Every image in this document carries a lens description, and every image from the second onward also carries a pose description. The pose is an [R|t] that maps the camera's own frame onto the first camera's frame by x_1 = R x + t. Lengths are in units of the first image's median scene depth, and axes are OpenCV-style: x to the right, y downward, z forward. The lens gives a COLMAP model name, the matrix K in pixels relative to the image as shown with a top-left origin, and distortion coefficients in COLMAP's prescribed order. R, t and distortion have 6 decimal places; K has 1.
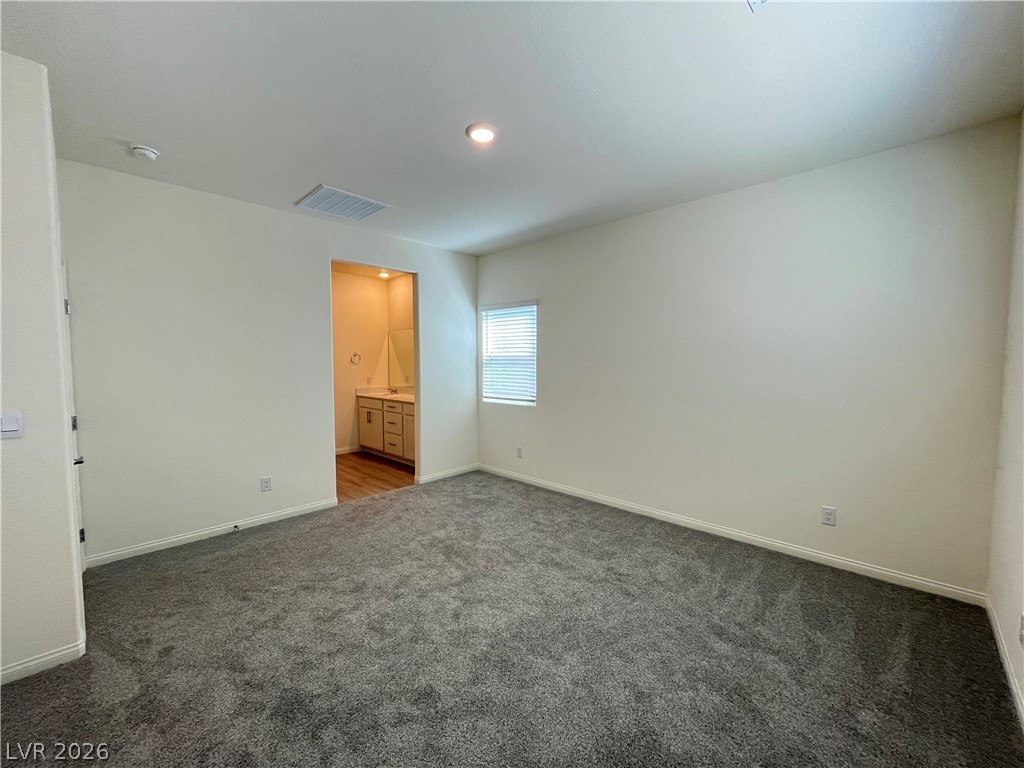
lens RADIAL K [[416.2, 0, 513.4], [0, 416.2, 385.0], [0, 0, 1]] dist [-0.003963, -0.000454]
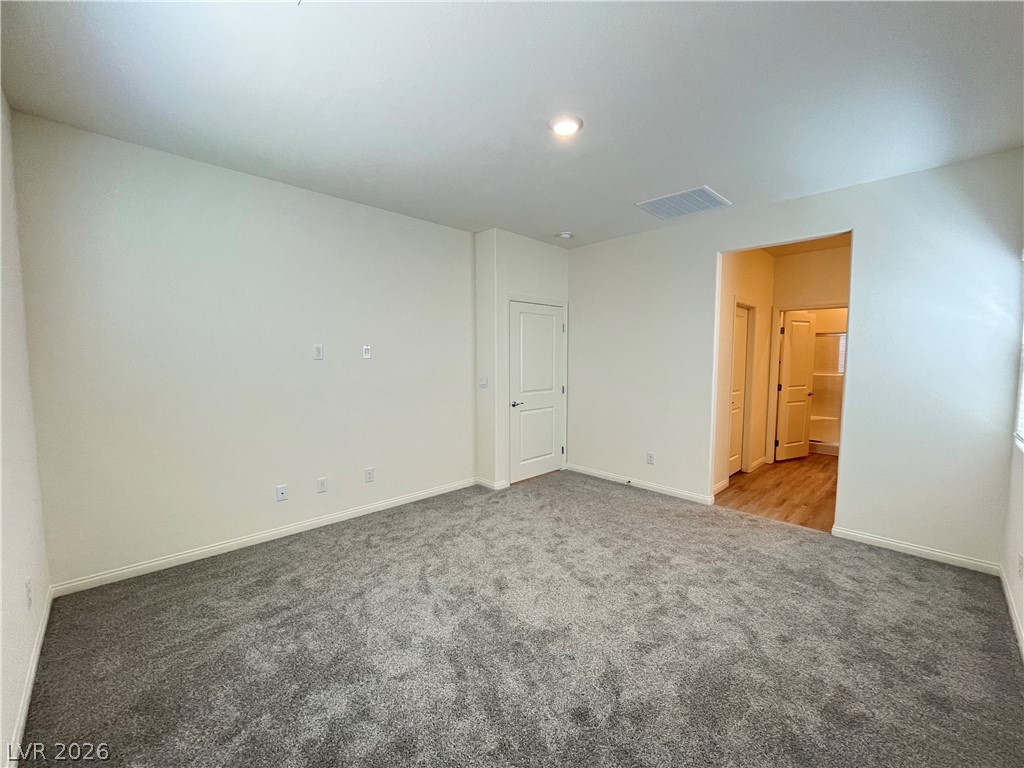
lens RADIAL K [[416.2, 0, 513.4], [0, 416.2, 385.0], [0, 0, 1]] dist [-0.003963, -0.000454]
pose [[-0.034015, 0.069700, -0.996988, 0.628587], [-0.063391, 0.995406, 0.071752, -0.038696], [0.997409, 0.065641, -0.029440, 0.623124]]
